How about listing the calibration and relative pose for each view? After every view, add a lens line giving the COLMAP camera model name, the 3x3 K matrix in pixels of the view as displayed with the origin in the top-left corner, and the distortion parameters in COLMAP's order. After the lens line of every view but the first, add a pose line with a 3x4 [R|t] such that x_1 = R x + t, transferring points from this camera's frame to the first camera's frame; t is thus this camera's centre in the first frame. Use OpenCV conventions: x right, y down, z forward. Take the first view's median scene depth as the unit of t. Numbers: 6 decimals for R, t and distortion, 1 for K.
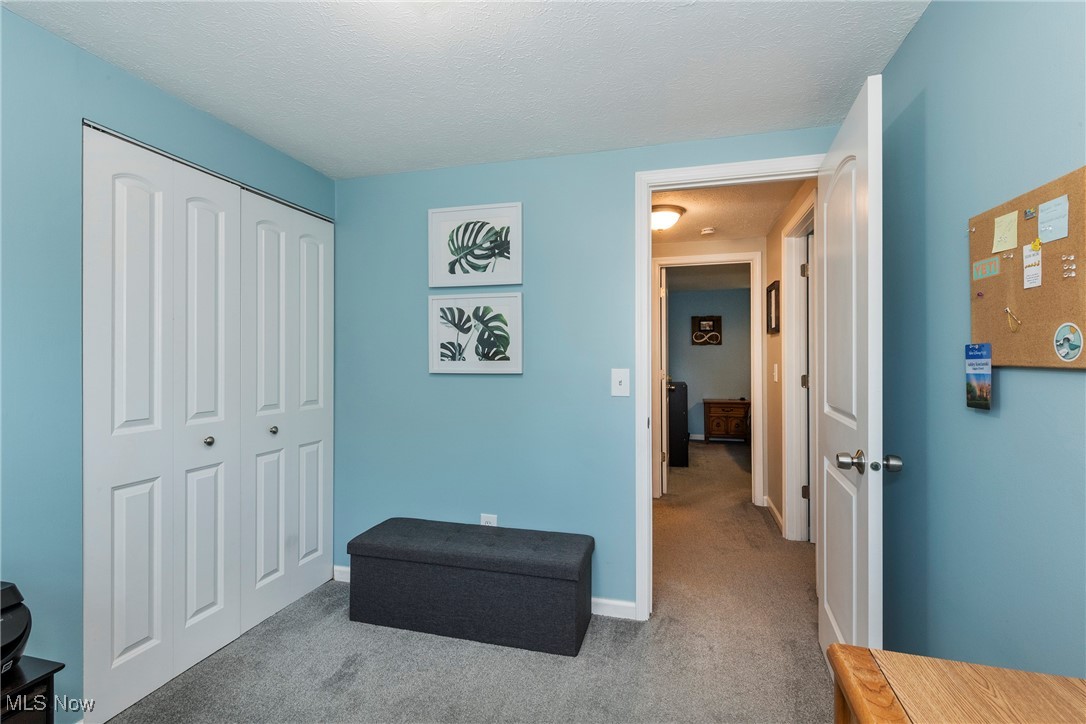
lens RADIAL K [[512.6, 0, 515.1], [0, 512.6, 358.2], [0, 0, 1]] dist [0.010388, -0.000336]
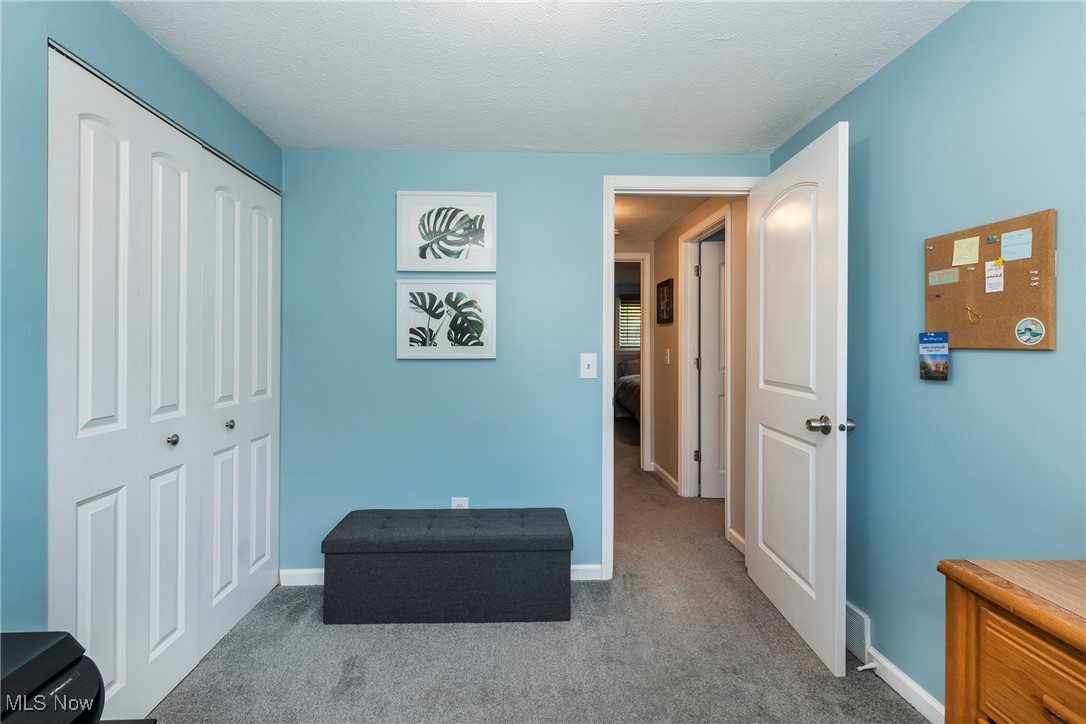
lens RADIAL K [[487.6, 0, 545.0], [0, 487.6, 346.8], [0, 0, 1]] dist [0.015473, -0.005577]
pose [[0.954431, -0.000373, 0.298431, -0.204374], [-0.000826, 0.999992, 0.003892, 0.002643], [-0.298430, -0.003961, 0.954423, 0.033379]]
